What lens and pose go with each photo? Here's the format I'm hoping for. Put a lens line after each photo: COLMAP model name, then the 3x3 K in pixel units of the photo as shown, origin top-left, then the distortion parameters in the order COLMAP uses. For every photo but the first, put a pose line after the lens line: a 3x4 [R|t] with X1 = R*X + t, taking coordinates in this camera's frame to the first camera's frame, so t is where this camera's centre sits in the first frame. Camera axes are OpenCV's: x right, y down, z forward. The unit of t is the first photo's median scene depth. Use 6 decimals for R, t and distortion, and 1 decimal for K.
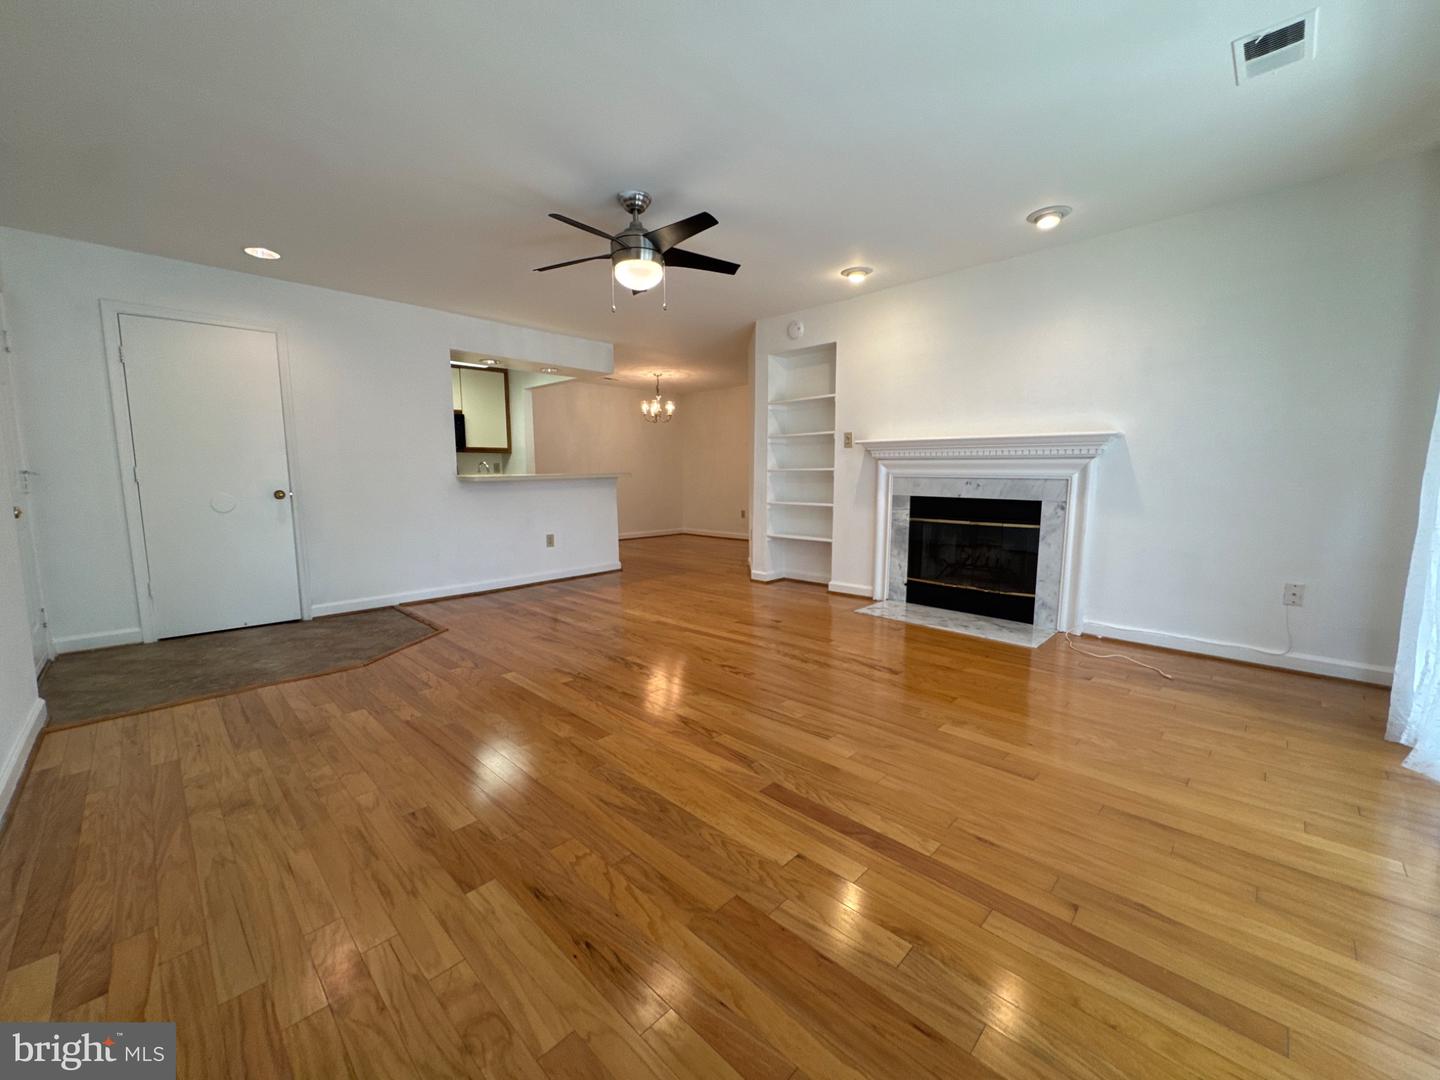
lens RADIAL K [[575.2, 0, 721.2], [0, 575.2, 538.8], [0, 0, 1]] dist [-0.001270, 0.000491]
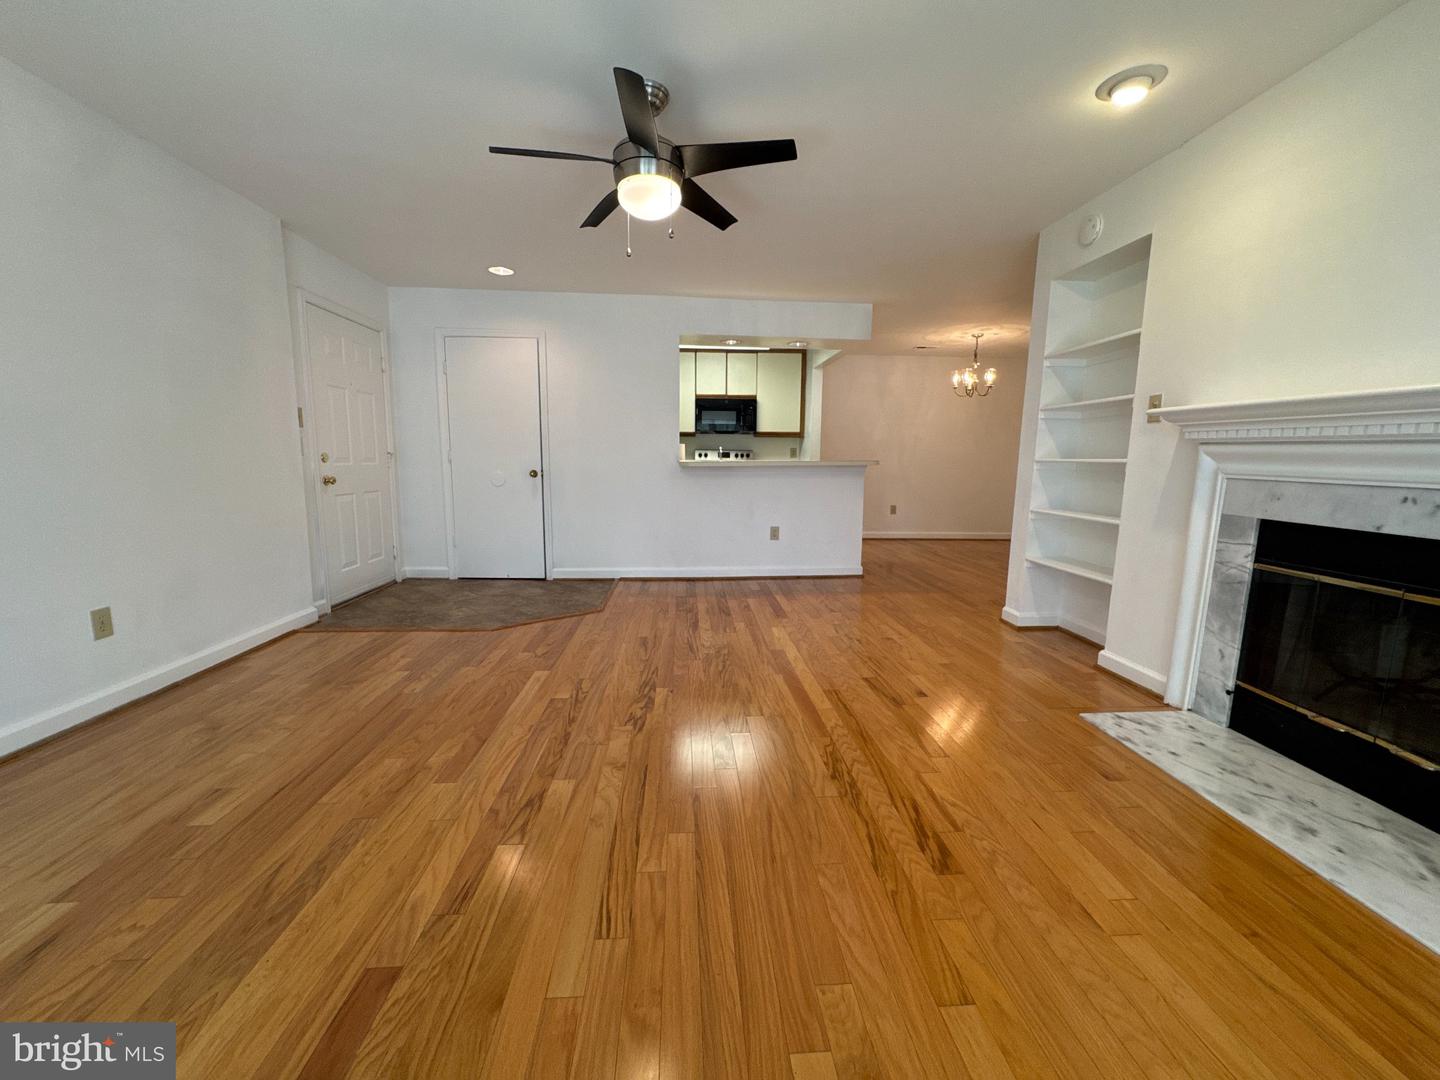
lens RADIAL K [[575.2, 0, 721.2], [0, 575.2, 538.8], [0, 0, 1]] dist [-0.001270, 0.000491]
pose [[0.745752, 0.106952, -0.657583, 0.317493], [-0.089694, 0.994162, 0.059973, -0.046630], [0.660159, 0.014256, 0.750991, 0.339104]]
